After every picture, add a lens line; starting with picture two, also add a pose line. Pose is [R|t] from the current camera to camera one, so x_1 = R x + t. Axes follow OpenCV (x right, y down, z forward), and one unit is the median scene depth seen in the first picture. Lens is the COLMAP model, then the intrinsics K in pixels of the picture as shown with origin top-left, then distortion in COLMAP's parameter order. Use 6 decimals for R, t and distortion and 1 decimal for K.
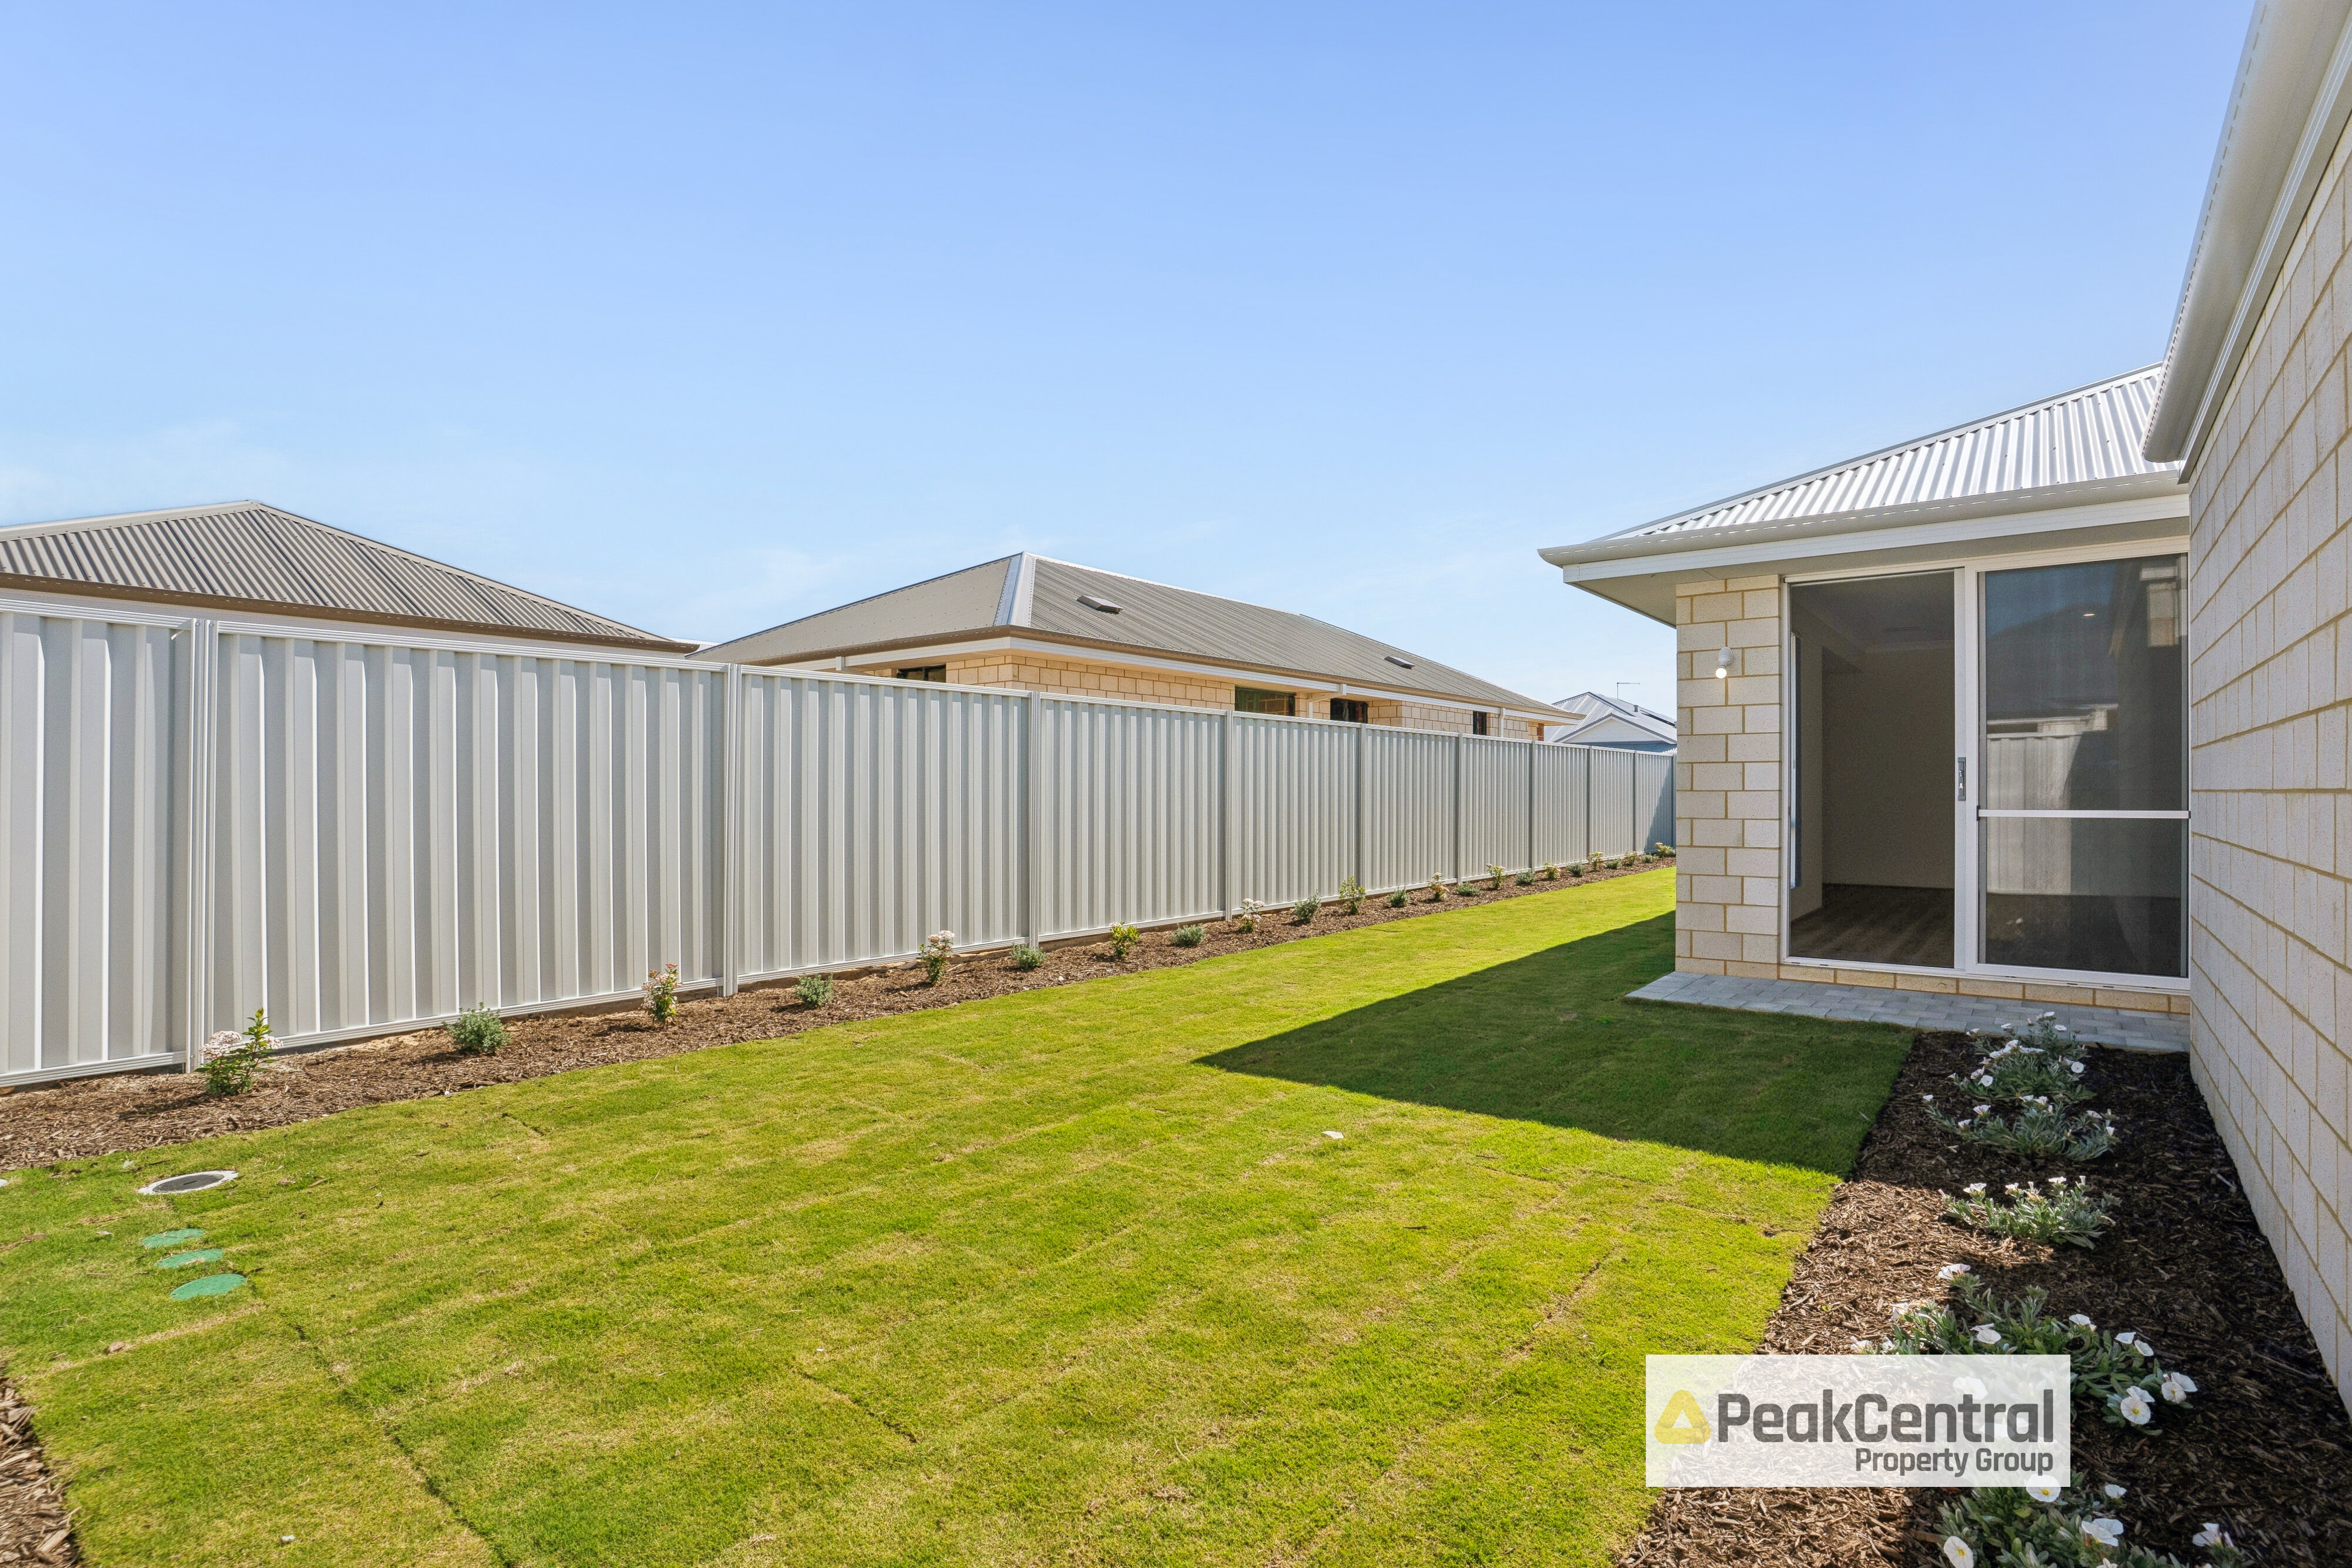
lens RADIAL K [[1133.2, 0, 1187.4], [0, 1133.2, 781.9], [0, 0, 1]] dist [-0.004028, -0.000767]
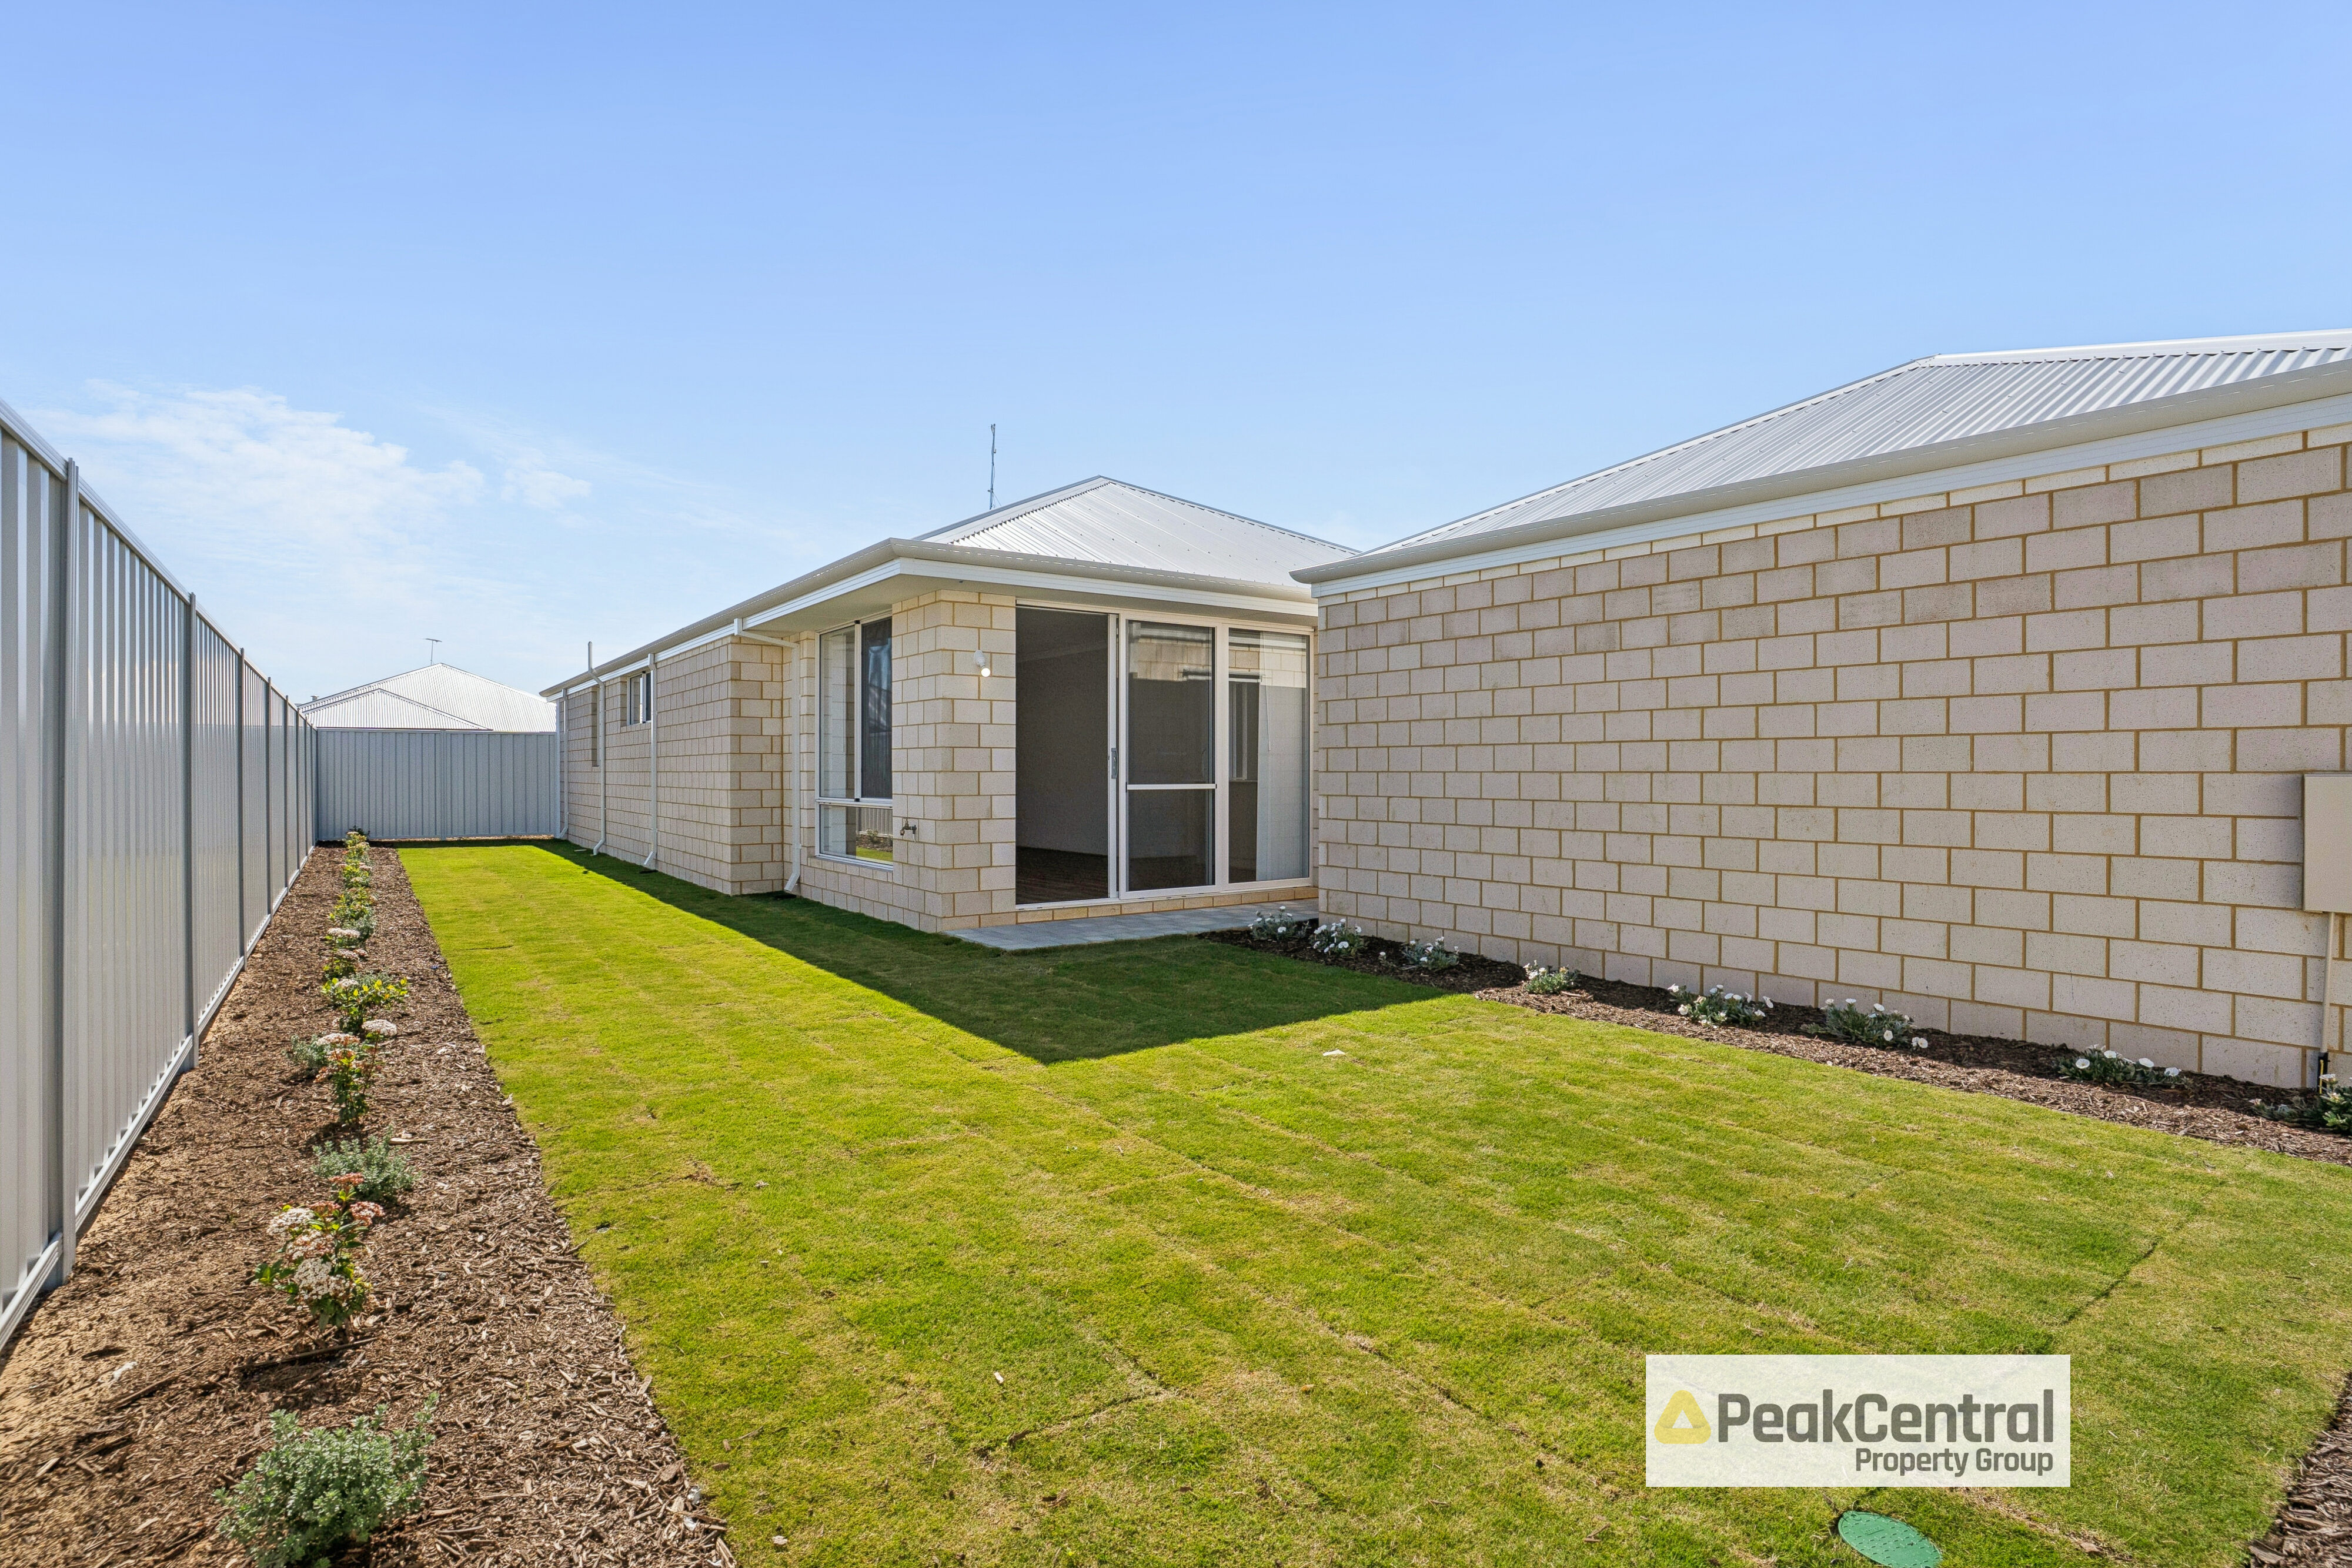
lens RADIAL K [[1133.2, 0, 1188.8], [0, 1133.2, 783.0], [0, 0, 1]] dist [-0.004028, -0.000767]
pose [[0.277178, -0.004283, 0.960809, -0.648949], [0.000409, 0.999990, 0.004340, 0.016035], [-0.960818, -0.000810, 0.277177, 0.507627]]
